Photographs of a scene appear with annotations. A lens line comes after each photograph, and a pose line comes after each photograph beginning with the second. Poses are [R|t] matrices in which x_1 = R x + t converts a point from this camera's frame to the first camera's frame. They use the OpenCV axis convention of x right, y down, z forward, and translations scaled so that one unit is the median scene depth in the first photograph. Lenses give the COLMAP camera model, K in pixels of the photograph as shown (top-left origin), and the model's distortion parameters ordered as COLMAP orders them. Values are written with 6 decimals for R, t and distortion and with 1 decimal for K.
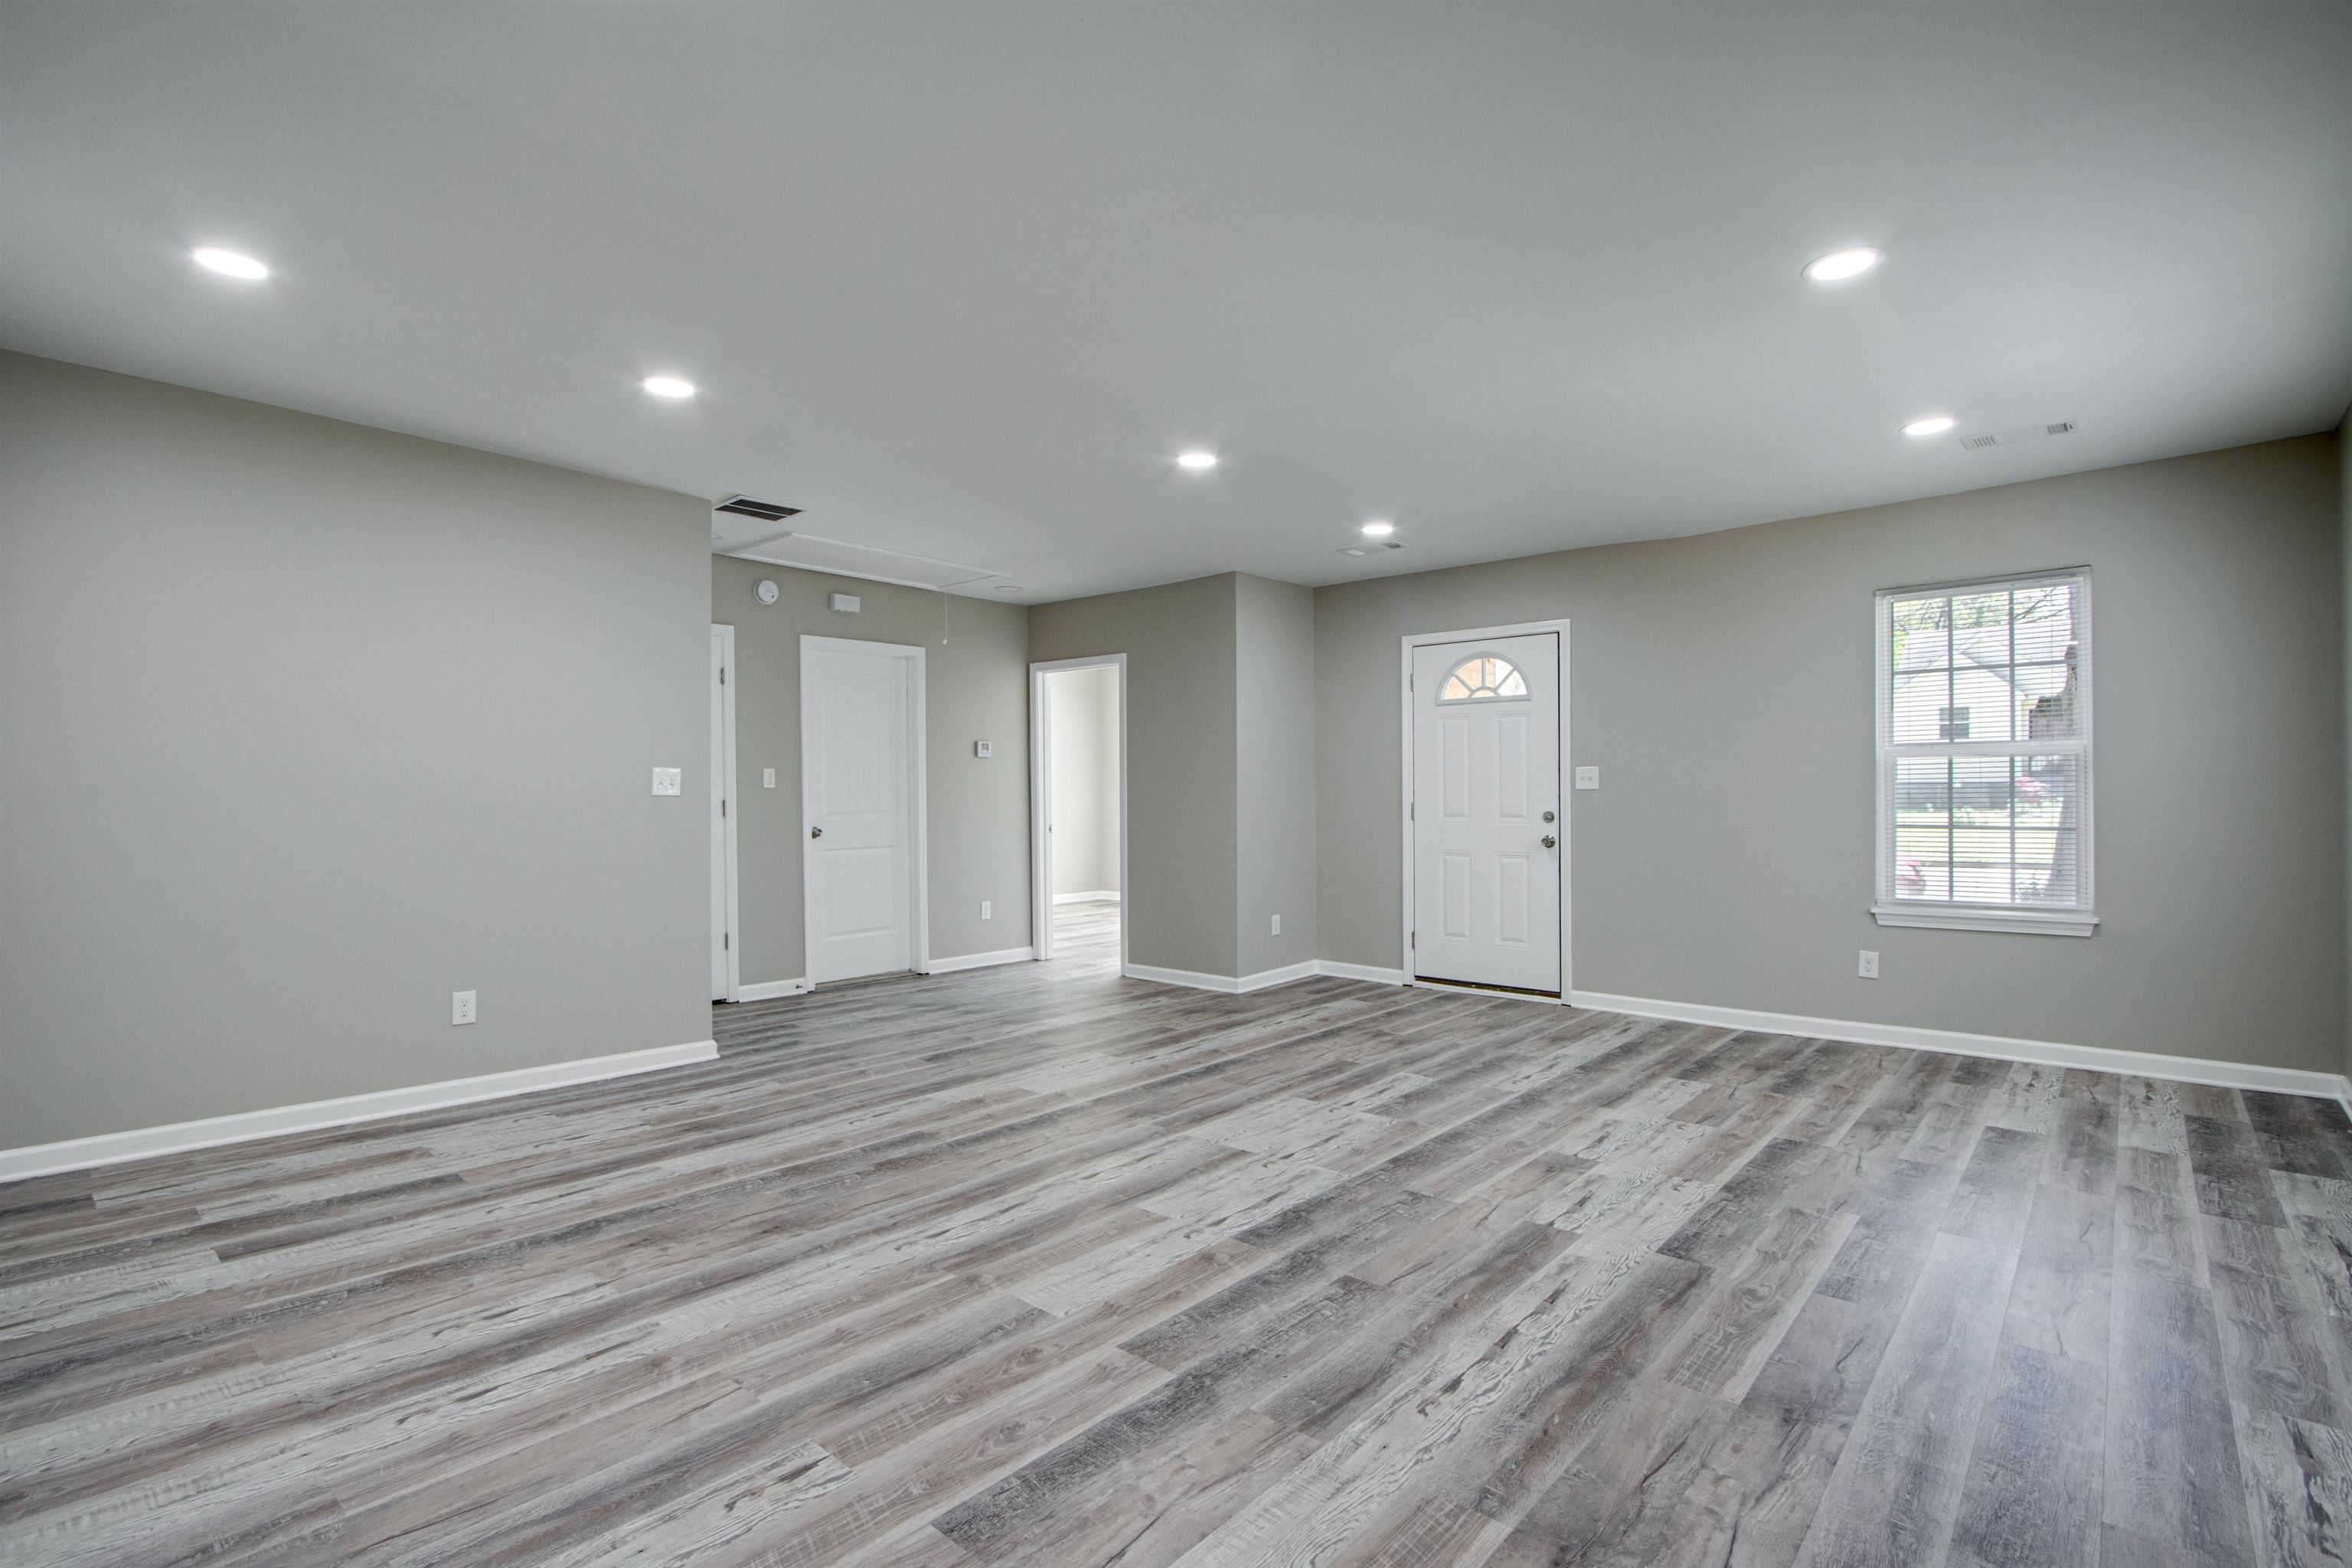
lens RADIAL K [[1100.5, 0, 1176.0], [0, 1100.5, 784.0], [0, 0, 1]] dist [-0.012746, -0.000695]
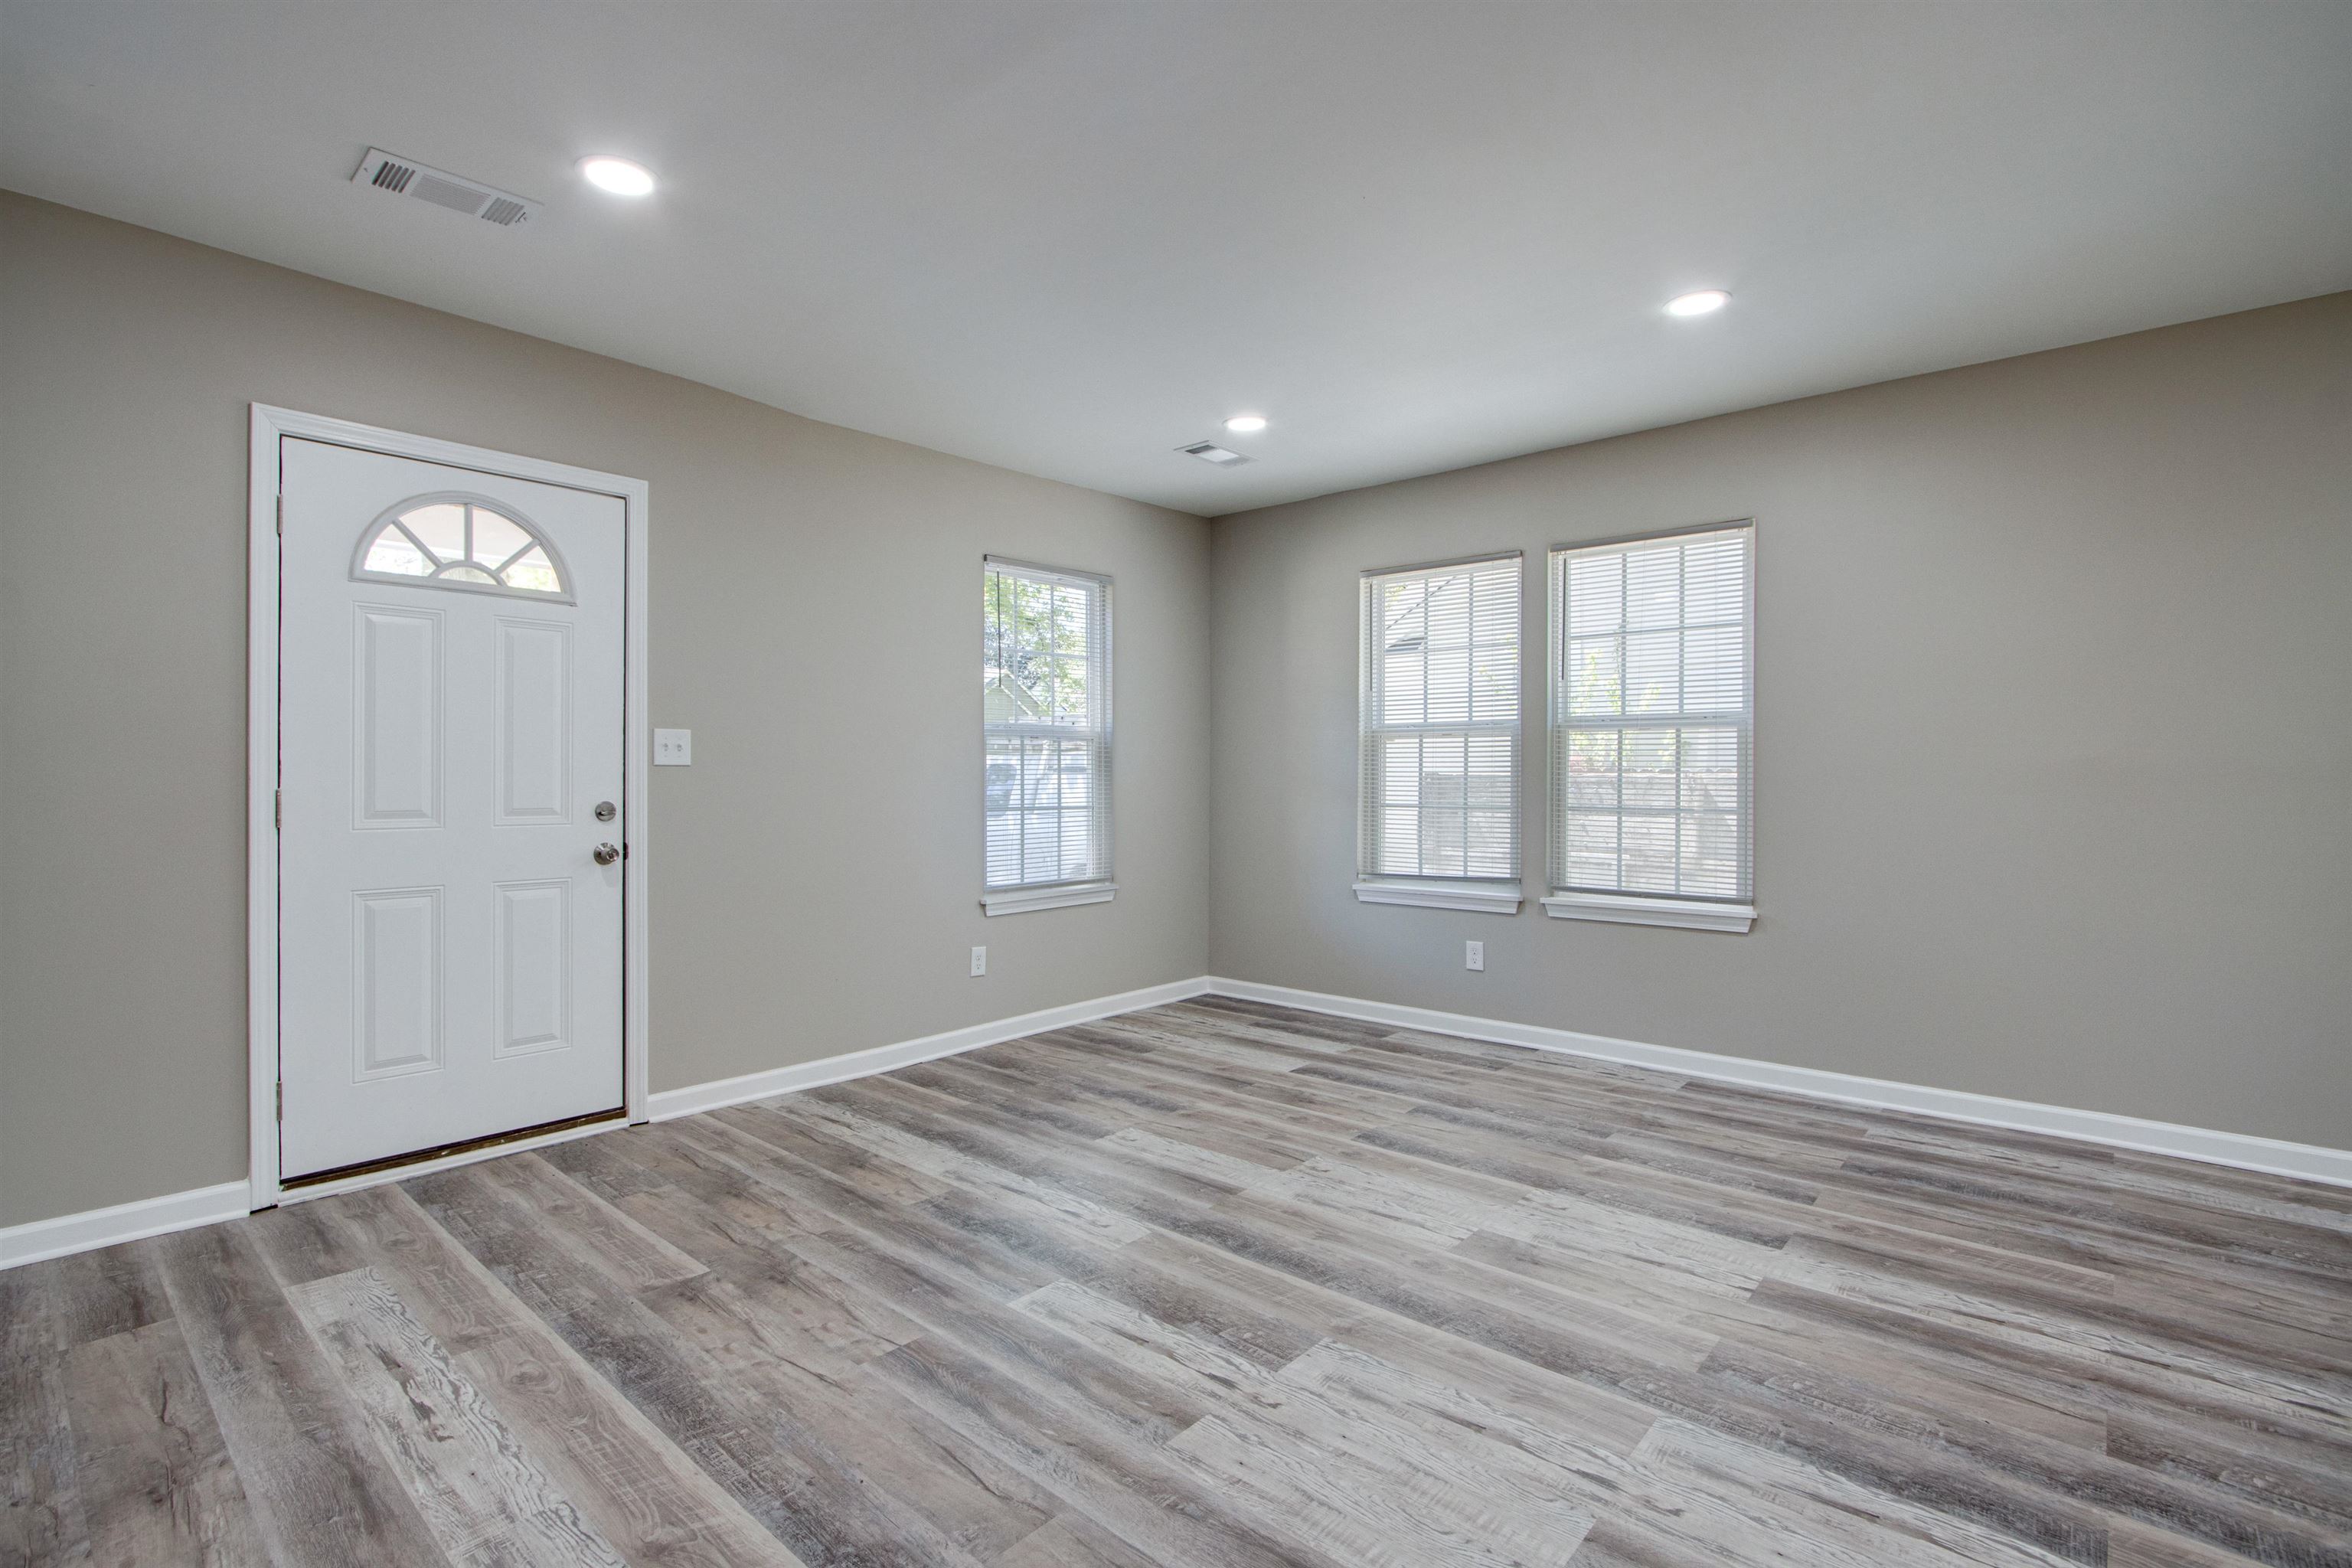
lens RADIAL K [[1084.6, 0, 1172.0], [0, 1084.6, 782.2], [0, 0, 1]] dist [-0.014499, 0.000870]
pose [[0.003321, 0.000224, 0.999994, -0.367201], [-0.011582, 0.999933, -0.000186, 0.017519], [-0.999927, -0.011582, 0.003324, 1.109647]]
